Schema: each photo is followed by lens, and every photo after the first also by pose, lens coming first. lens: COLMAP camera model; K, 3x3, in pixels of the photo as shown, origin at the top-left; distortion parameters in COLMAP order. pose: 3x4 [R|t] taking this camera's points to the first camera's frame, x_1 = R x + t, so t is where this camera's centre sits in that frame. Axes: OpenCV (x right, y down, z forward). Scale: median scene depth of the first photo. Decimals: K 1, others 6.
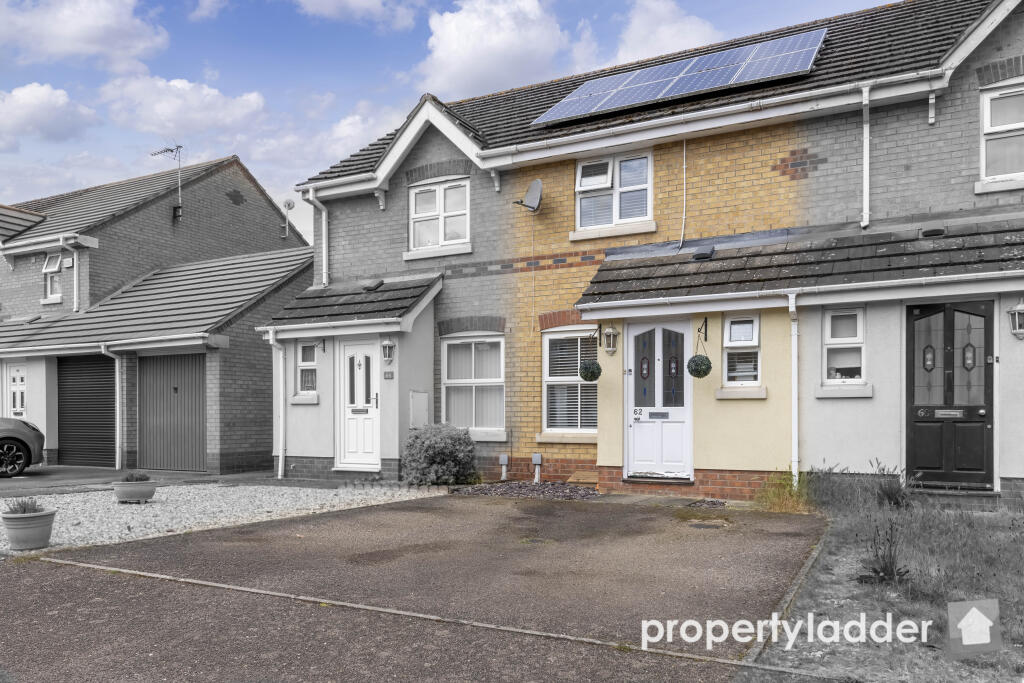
lens RADIAL K [[812.4, 0, 508.2], [0, 812.4, 357.3], [0, 0, 1]] dist [0.001628, -0.011866]
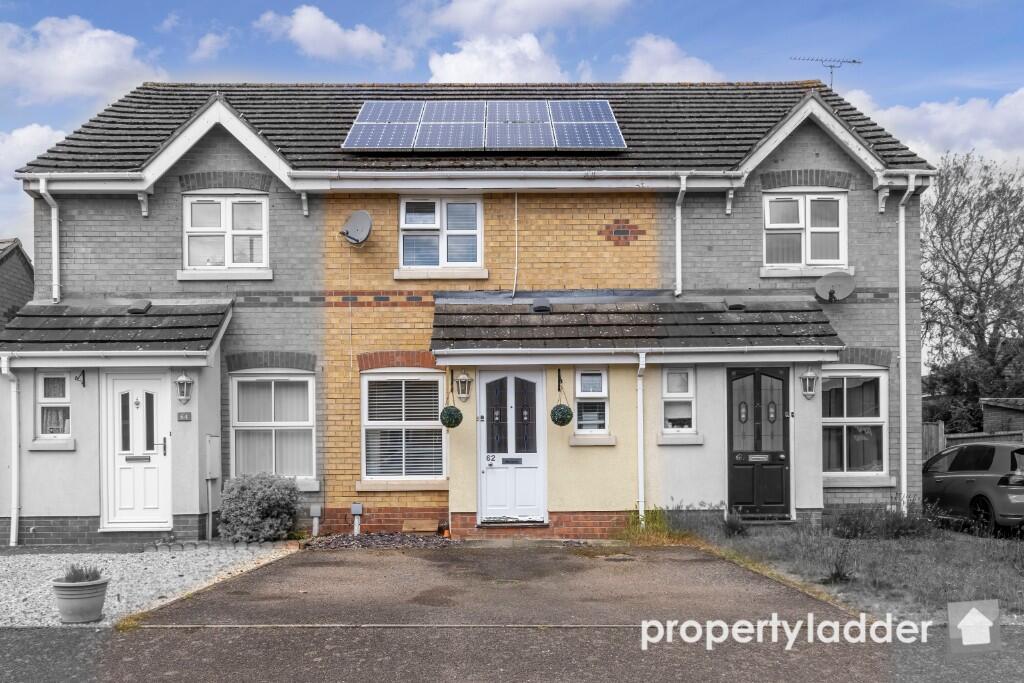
lens RADIAL K [[1020.4, 0, 512.0], [0, 1020.4, 341.5], [0, 0, 1]] dist [-0.000311, -0.003349]
pose [[0.863702, 0.048722, 0.501643, -0.416857], [-0.028241, 0.998431, -0.048349, -0.015845], [-0.503212, 0.027592, 0.863723, -0.110951]]
